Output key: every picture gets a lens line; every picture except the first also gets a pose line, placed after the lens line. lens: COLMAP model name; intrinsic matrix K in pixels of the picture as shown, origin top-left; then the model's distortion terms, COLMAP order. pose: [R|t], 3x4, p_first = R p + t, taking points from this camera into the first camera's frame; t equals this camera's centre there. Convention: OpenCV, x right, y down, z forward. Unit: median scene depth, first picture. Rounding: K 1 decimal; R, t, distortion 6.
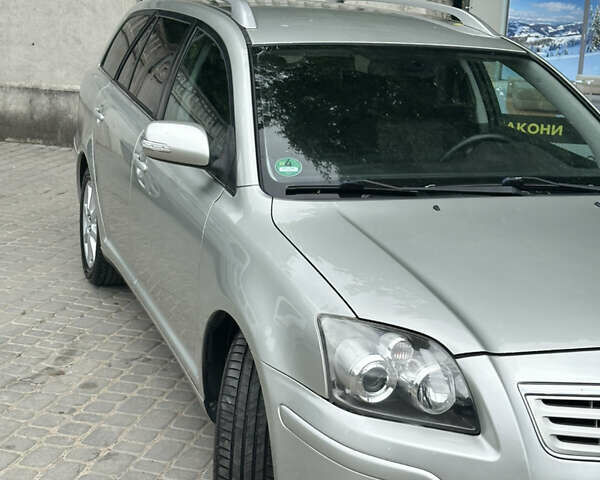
lens RADIAL K [[1116.7, 0, 300.1], [0, 1116.7, 244.6], [0, 0, 1]] dist [0.173672, 0.000000]
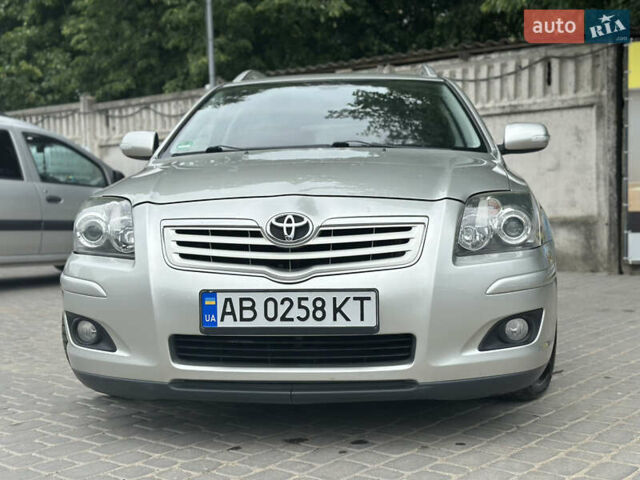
lens RADIAL K [[899.8, 0, 325.1], [0, 899.8, 246.8], [0, 0, 1]] dist [0.111275, 0.000000]
pose [[0.912859, -0.044776, -0.405812, 0.602874], [-0.034098, 0.982134, -0.185069, 0.259365], [0.406849, 0.182780, 0.895023, 0.081211]]
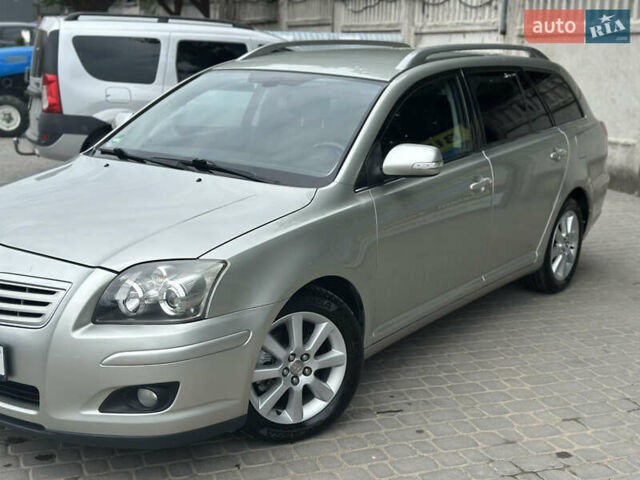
lens RADIAL K [[899.8, 0, 323.3], [0, 899.8, 242.3], [0, 0, 1]] dist [0.111275, 0.000000]
pose [[0.584813, 0.149602, -0.797254, 1.193017], [-0.189925, 0.980779, 0.044723, -0.038534], [0.788621, 0.125264, 0.601985, 0.479030]]
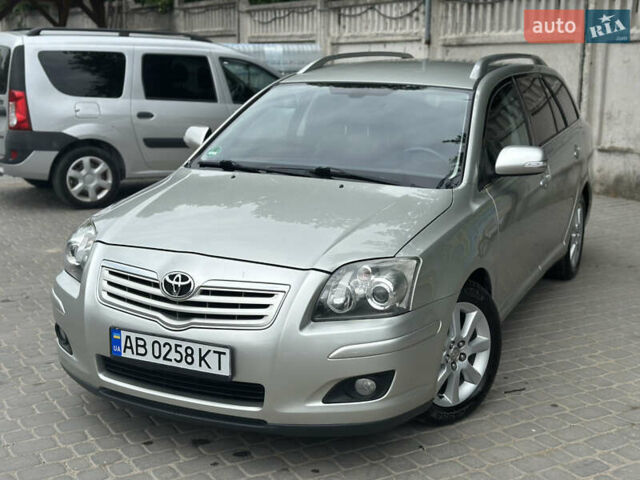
lens RADIAL K [[899.8, 0, 323.3], [0, 899.8, 241.2], [0, 0, 1]] dist [0.111275, 0.000000]
pose [[0.719331, 0.107233, -0.686341, 1.019005], [-0.142131, 0.989831, 0.005687, 0.029460], [0.679972, 0.093460, 0.727258, 0.165480]]
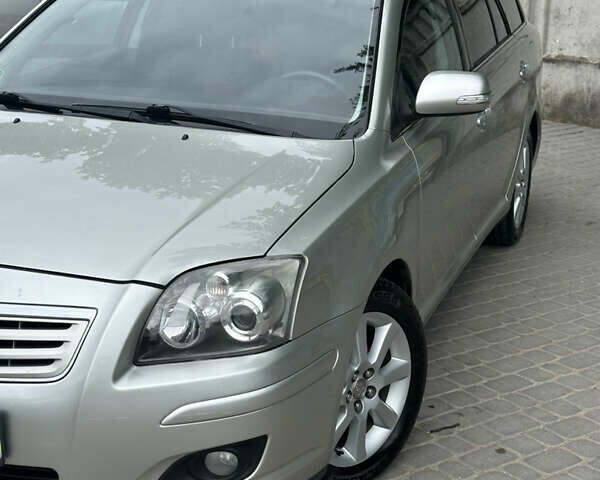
lens RADIAL K [[1124.4, 0, 317.7], [0, 1124.4, 246.0], [0, 0, 1]] dist [0.120079, 0.000000]
pose [[0.790668, 0.142141, -0.595517, 0.900970], [-0.130450, 0.989453, 0.062969, -0.019345], [0.598187, 0.027897, 0.800871, 0.323350]]
